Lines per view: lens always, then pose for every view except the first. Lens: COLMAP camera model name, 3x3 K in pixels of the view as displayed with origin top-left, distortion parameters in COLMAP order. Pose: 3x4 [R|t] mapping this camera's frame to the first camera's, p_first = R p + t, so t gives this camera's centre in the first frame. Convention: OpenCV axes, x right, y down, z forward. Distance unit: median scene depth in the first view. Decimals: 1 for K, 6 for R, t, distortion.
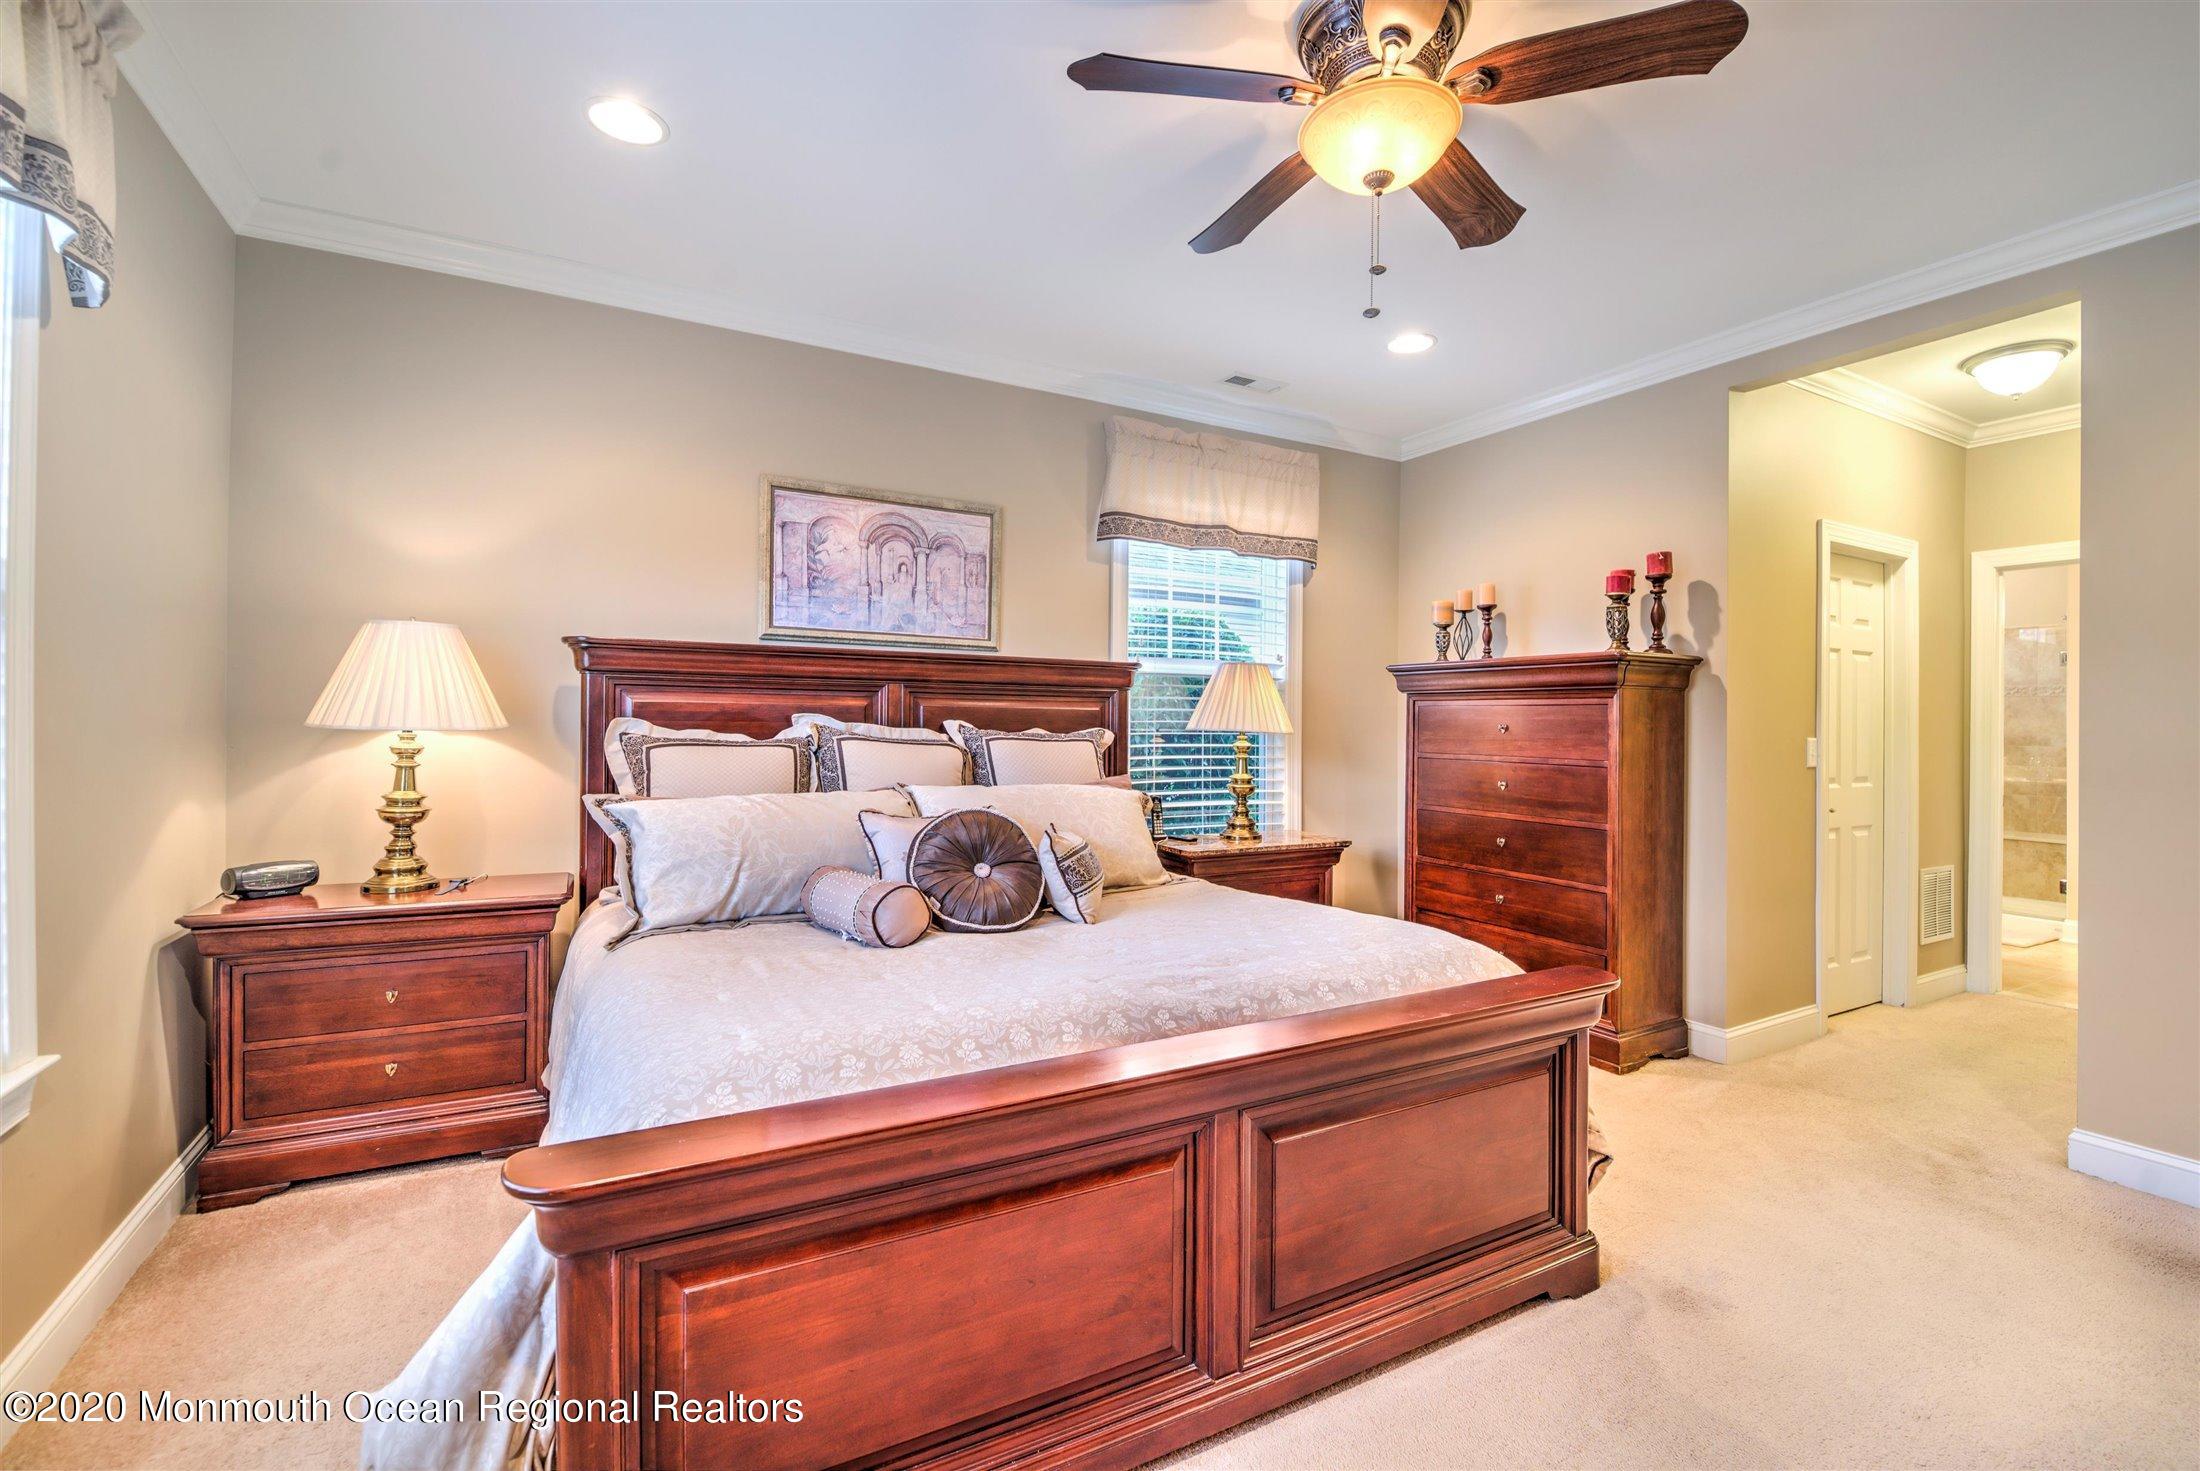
lens RADIAL K [[956.6, 0, 1106.9], [0, 956.6, 726.7], [0, 0, 1]] dist [-0.010645, -0.004072]
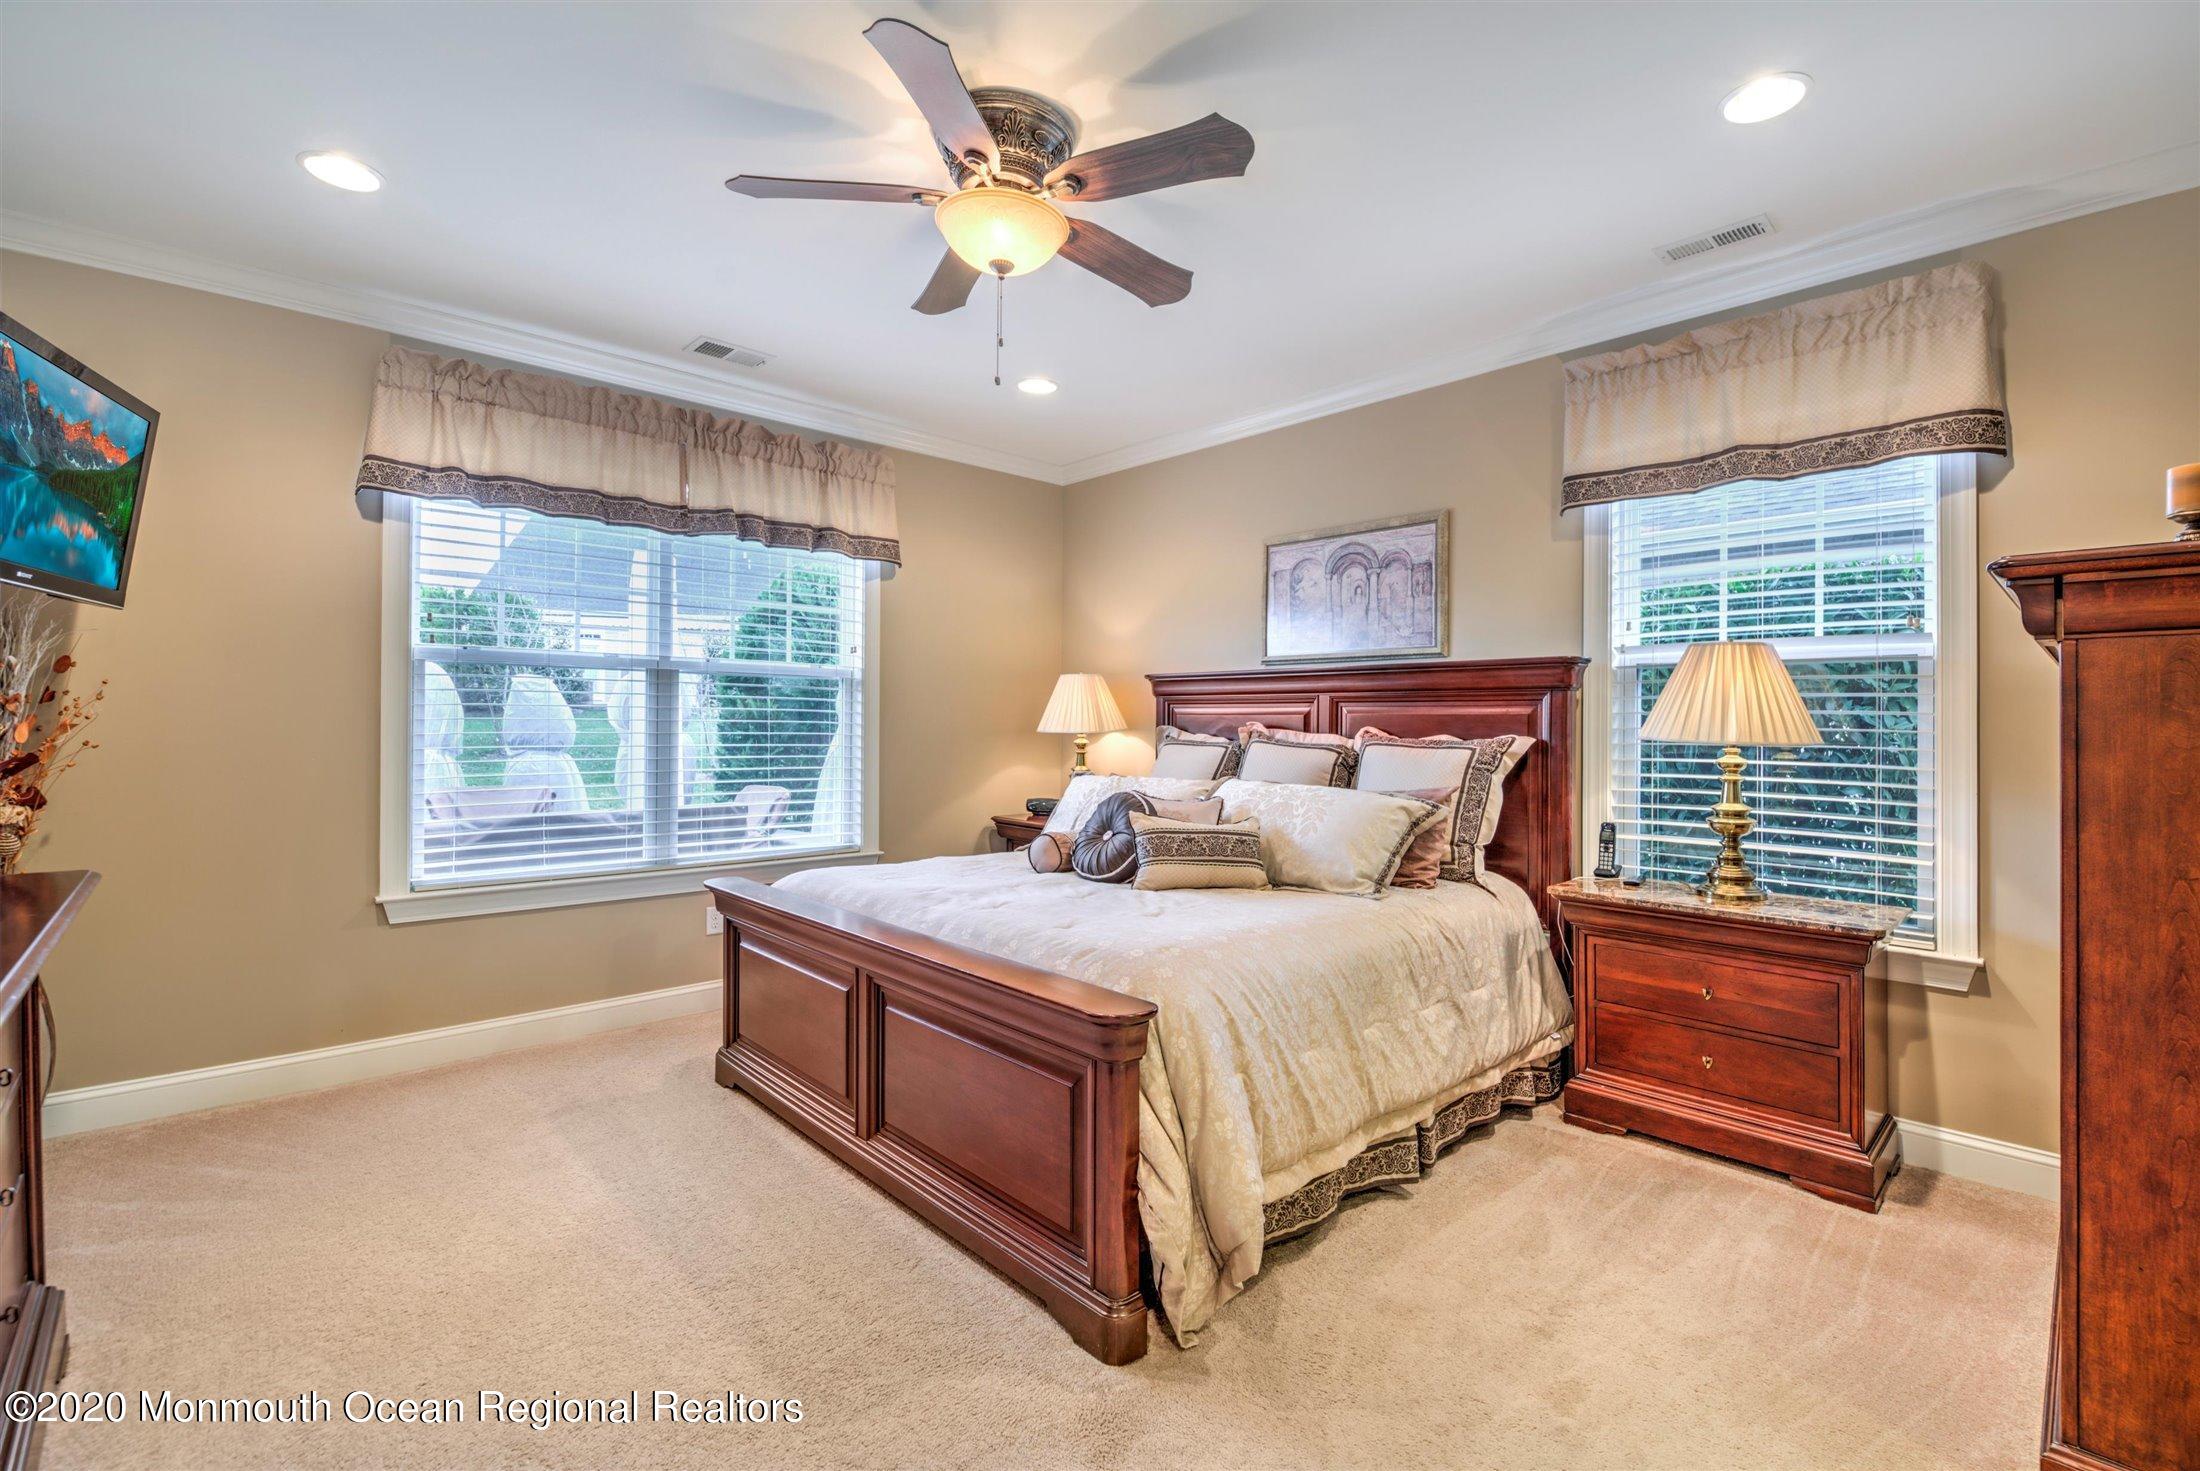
lens RADIAL K [[956.6, 0, 1105.6], [0, 956.6, 725.3], [0, 0, 1]] dist [-0.010645, -0.004072]
pose [[0.232318, -0.009035, -0.972598, 0.710083], [-0.011530, 0.999861, -0.012042, 0.006898], [0.972572, 0.014011, 0.232181, 0.408899]]
